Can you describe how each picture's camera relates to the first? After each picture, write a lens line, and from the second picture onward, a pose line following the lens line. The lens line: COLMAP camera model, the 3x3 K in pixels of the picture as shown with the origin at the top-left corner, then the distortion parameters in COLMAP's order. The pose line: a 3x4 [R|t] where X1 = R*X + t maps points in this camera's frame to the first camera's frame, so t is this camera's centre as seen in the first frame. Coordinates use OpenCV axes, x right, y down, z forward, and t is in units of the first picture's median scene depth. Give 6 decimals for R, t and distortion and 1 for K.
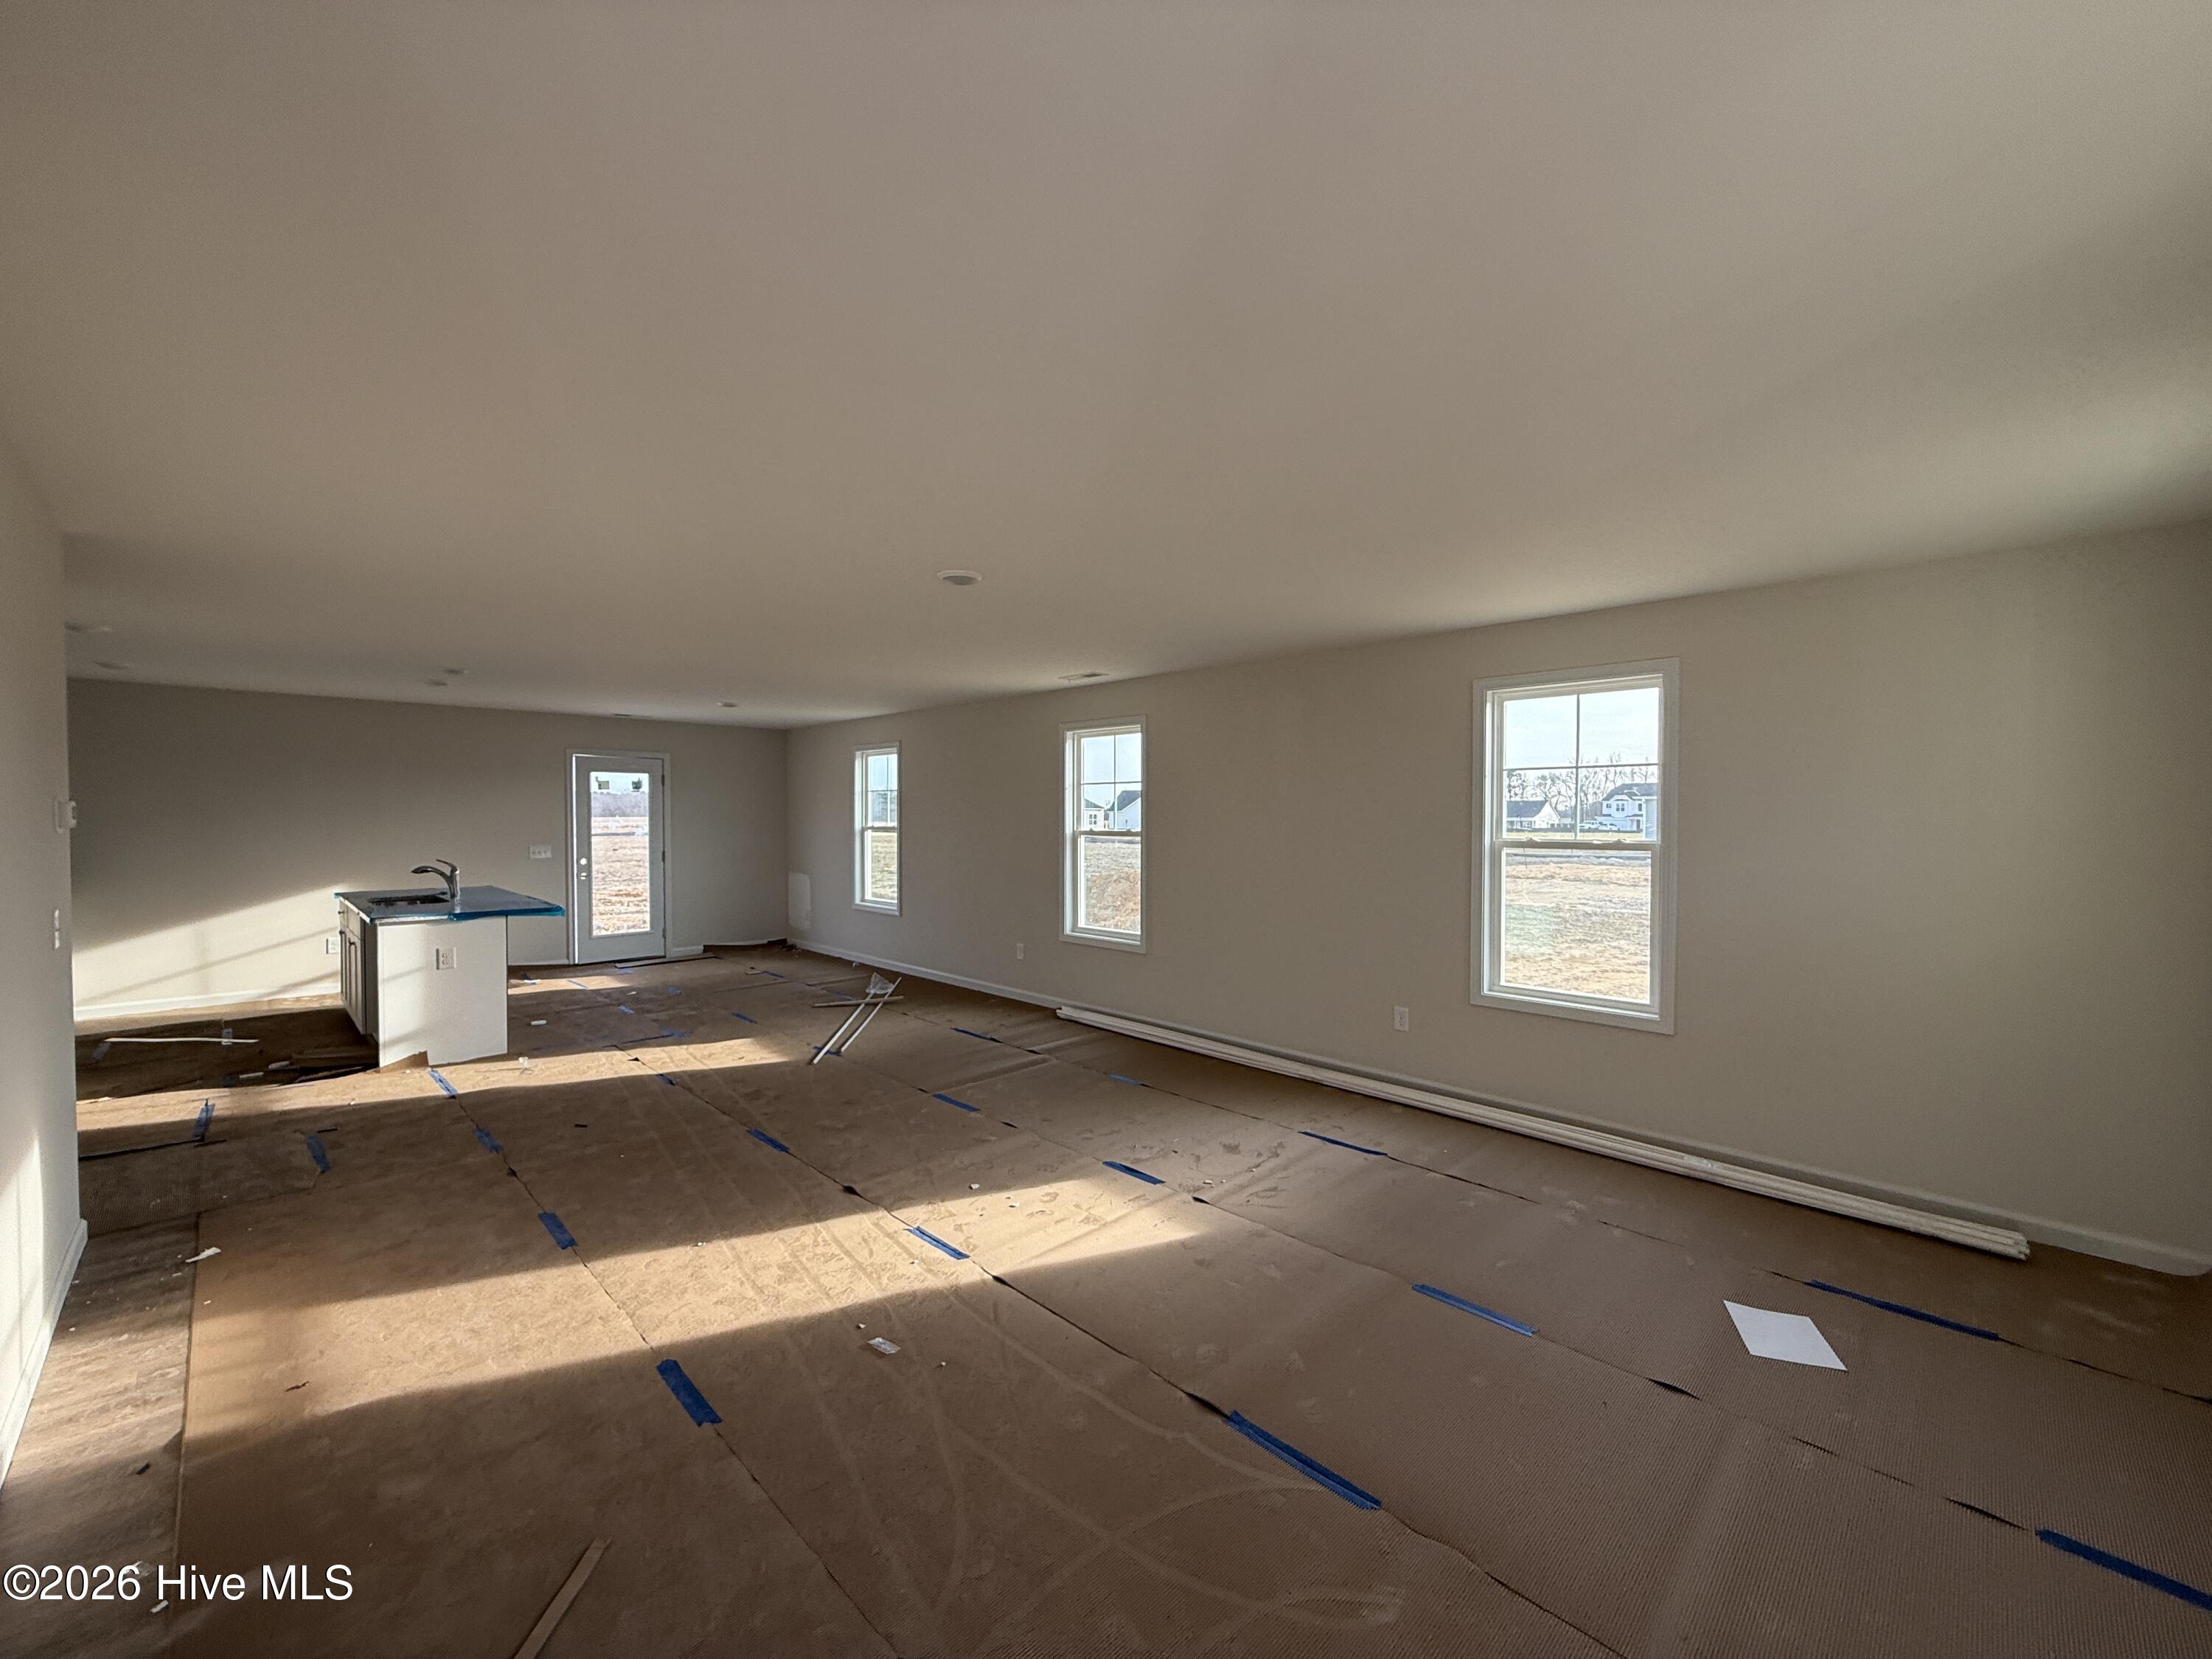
lens RADIAL K [[881.6, 0, 1106.0], [0, 881.6, 829.5], [0, 0, 1]] dist [0.000872, 0.000415]
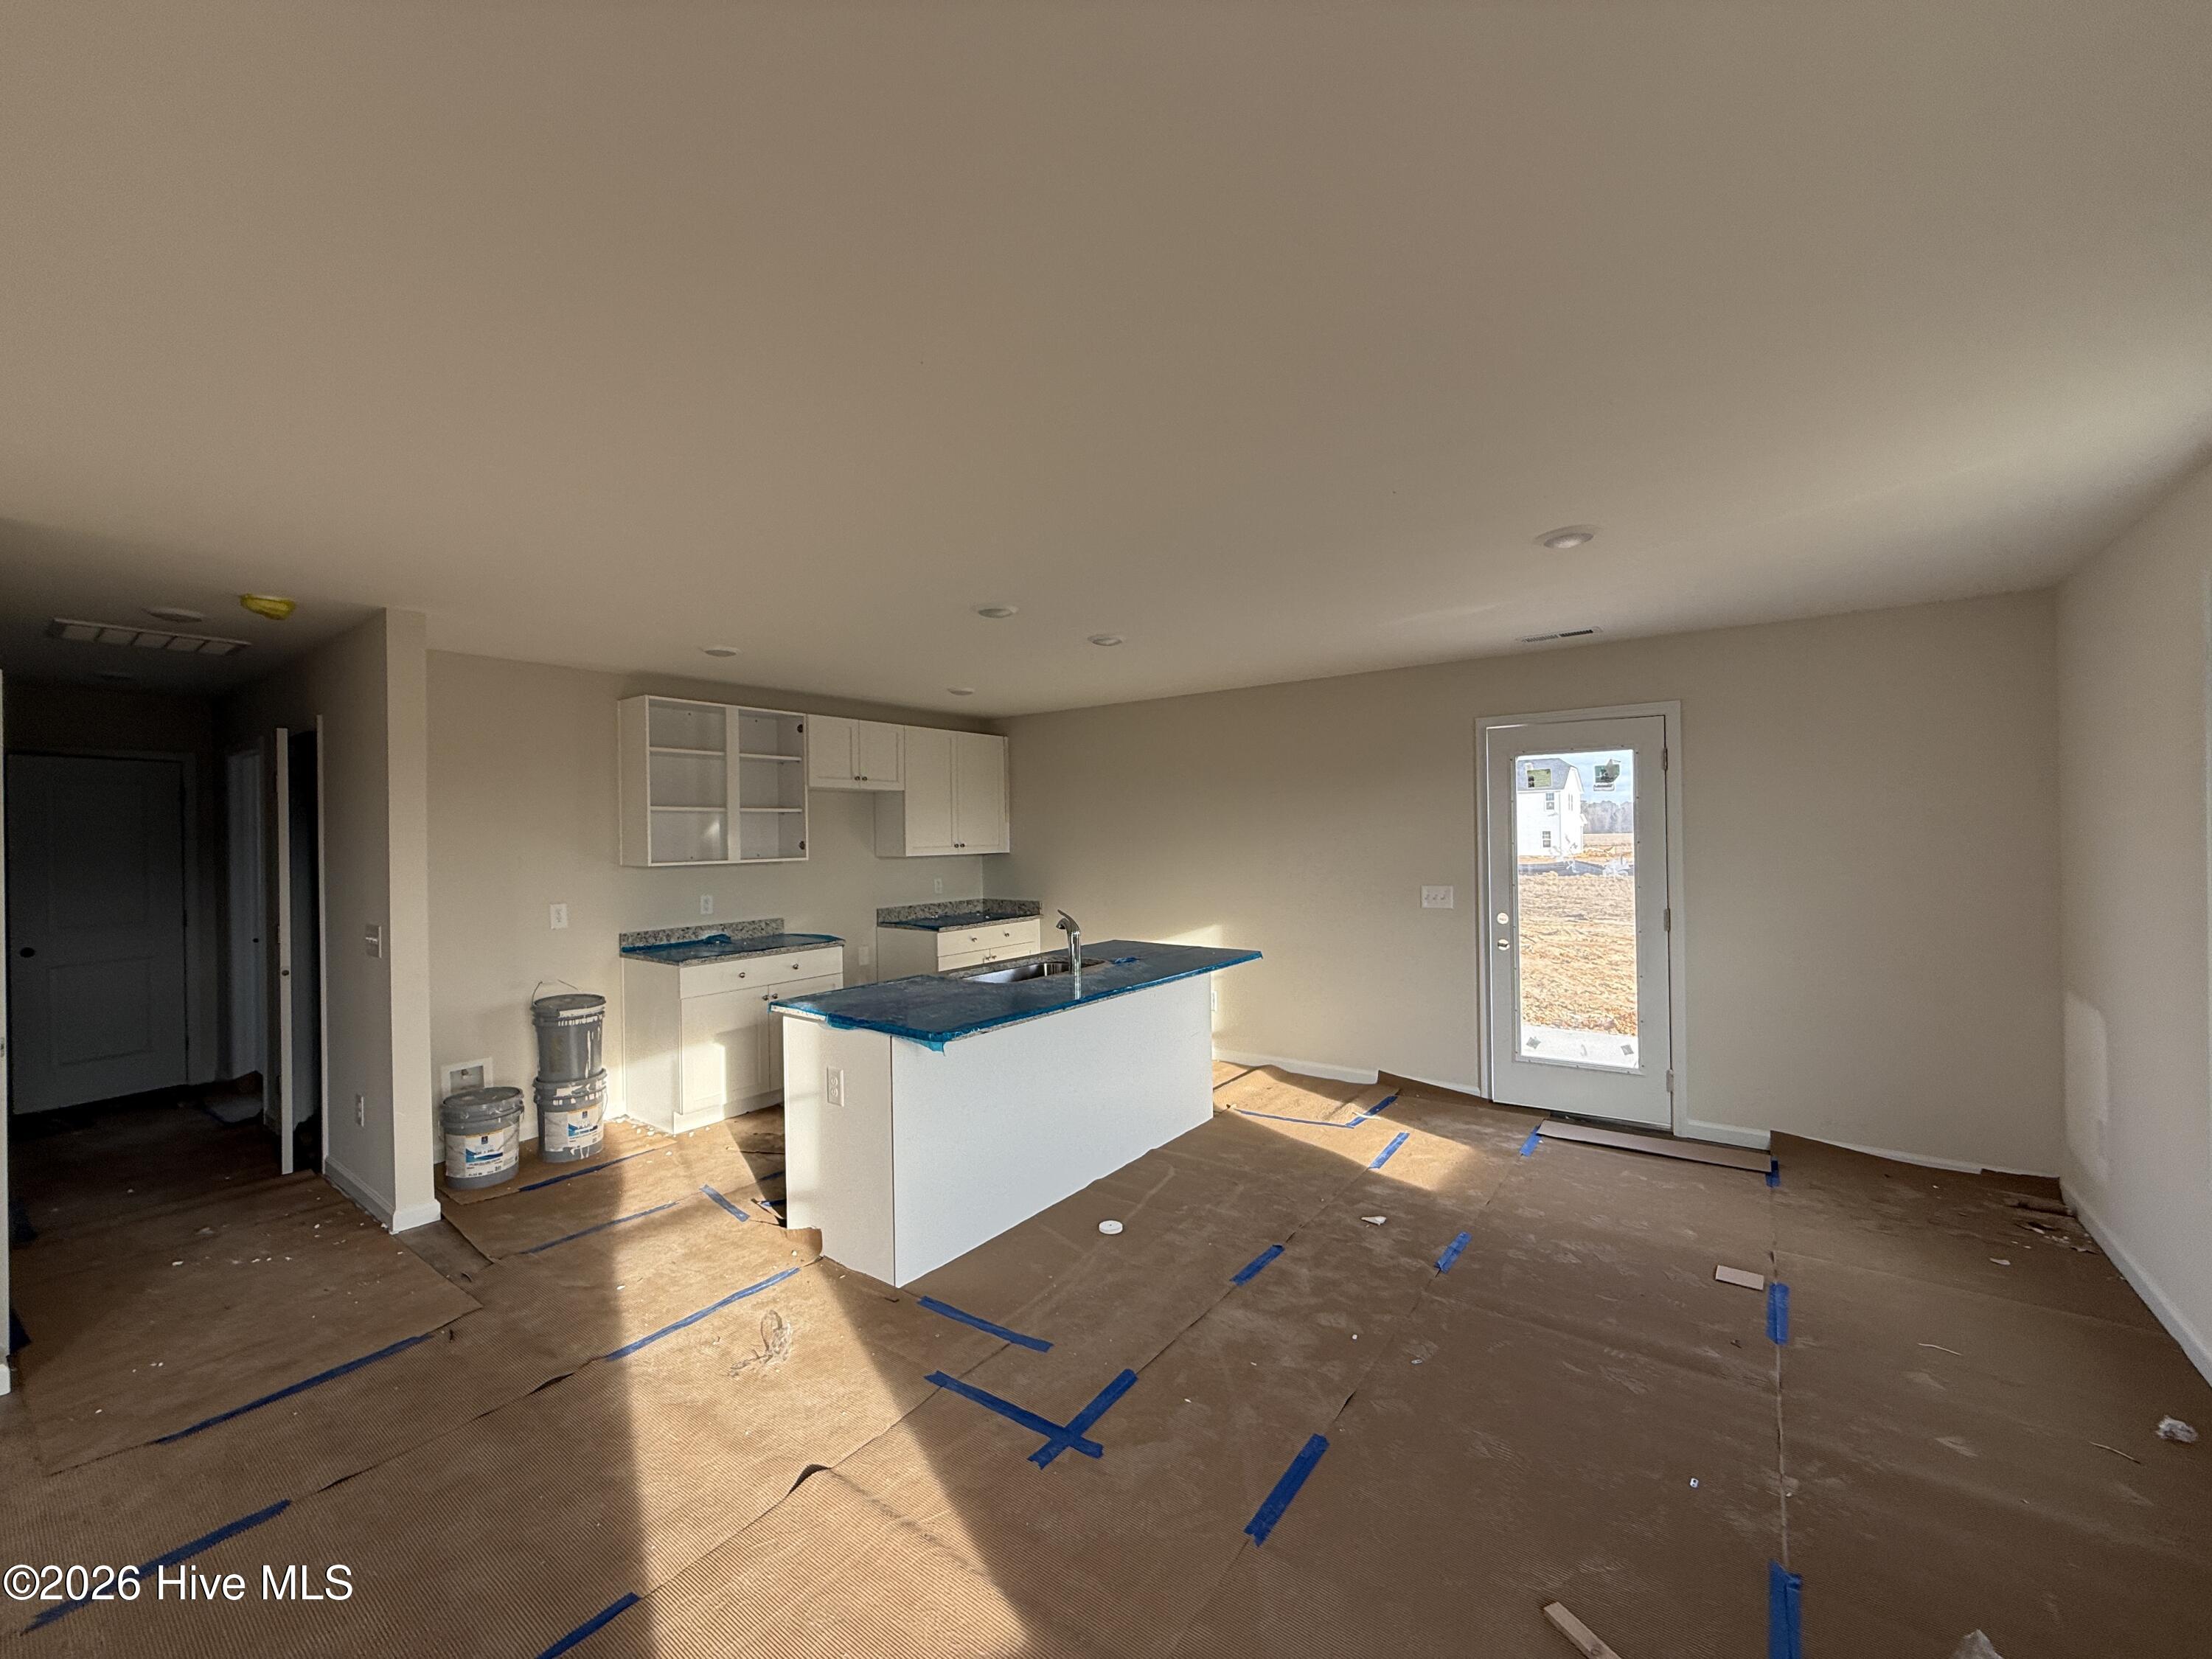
lens RADIAL K [[899.4, 0, 1106.0], [0, 899.4, 829.5], [0, 0, 1]] dist [0.000050, -0.000016]
pose [[0.146786, -0.000354, -0.989168, -0.071724], [-0.004793, 0.999988, -0.001069, -0.017266], [0.989157, 0.004898, 0.146783, 0.665559]]
